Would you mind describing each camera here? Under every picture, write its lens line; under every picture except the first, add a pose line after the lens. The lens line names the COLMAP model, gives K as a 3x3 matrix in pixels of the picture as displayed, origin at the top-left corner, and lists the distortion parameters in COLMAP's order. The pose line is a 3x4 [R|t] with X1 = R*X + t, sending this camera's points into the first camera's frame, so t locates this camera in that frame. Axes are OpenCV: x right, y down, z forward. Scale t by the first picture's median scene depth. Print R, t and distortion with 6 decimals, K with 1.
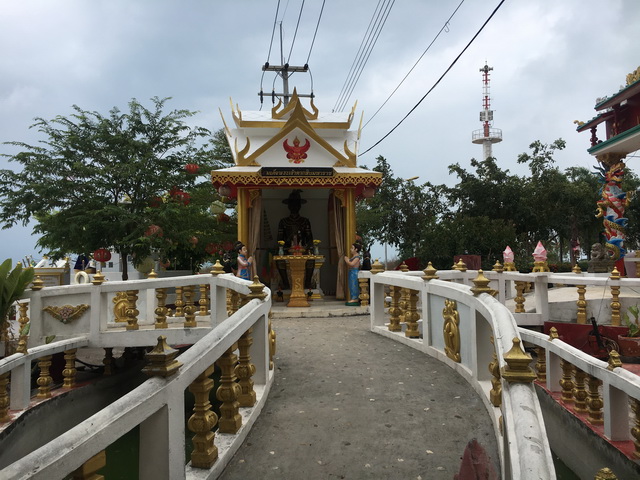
lens RADIAL K [[551.6, 0, 322.0], [0, 551.6, 236.0], [0, 0, 1]] dist [0.078196, -0.127004]
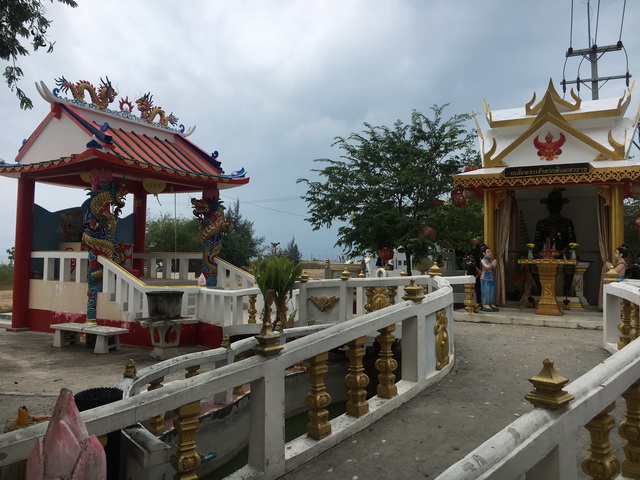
lens RADIAL K [[551.6, 0, 322.0], [0, 551.6, 236.0], [0, 0, 1]] dist [0.078196, -0.127004]
pose [[0.833302, 0.002451, -0.552812, 0.125792], [-0.001289, 0.999996, 0.002491, -0.005223], [0.552816, -0.001363, 0.833302, 0.005873]]
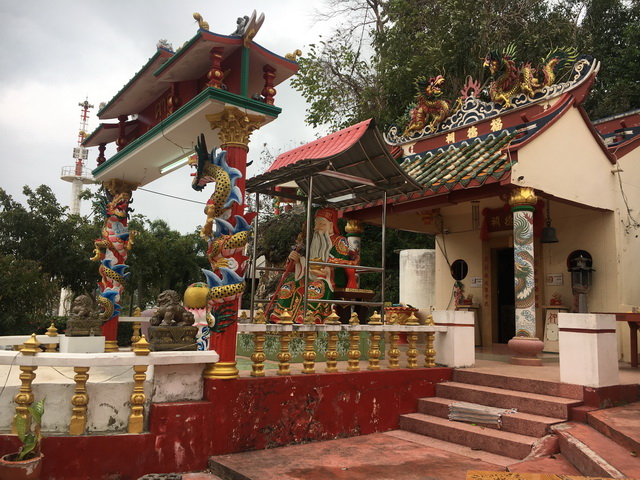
lens RADIAL K [[551.6, 0, 322.0], [0, 551.6, 236.0], [0, 0, 1]] dist [0.078196, -0.127004]
pose [[0.769270, 0.125791, 0.626419, 0.261127], [-0.068225, 0.990994, -0.115219, -0.001446], [-0.635271, 0.045897, 0.770924, 0.226073]]
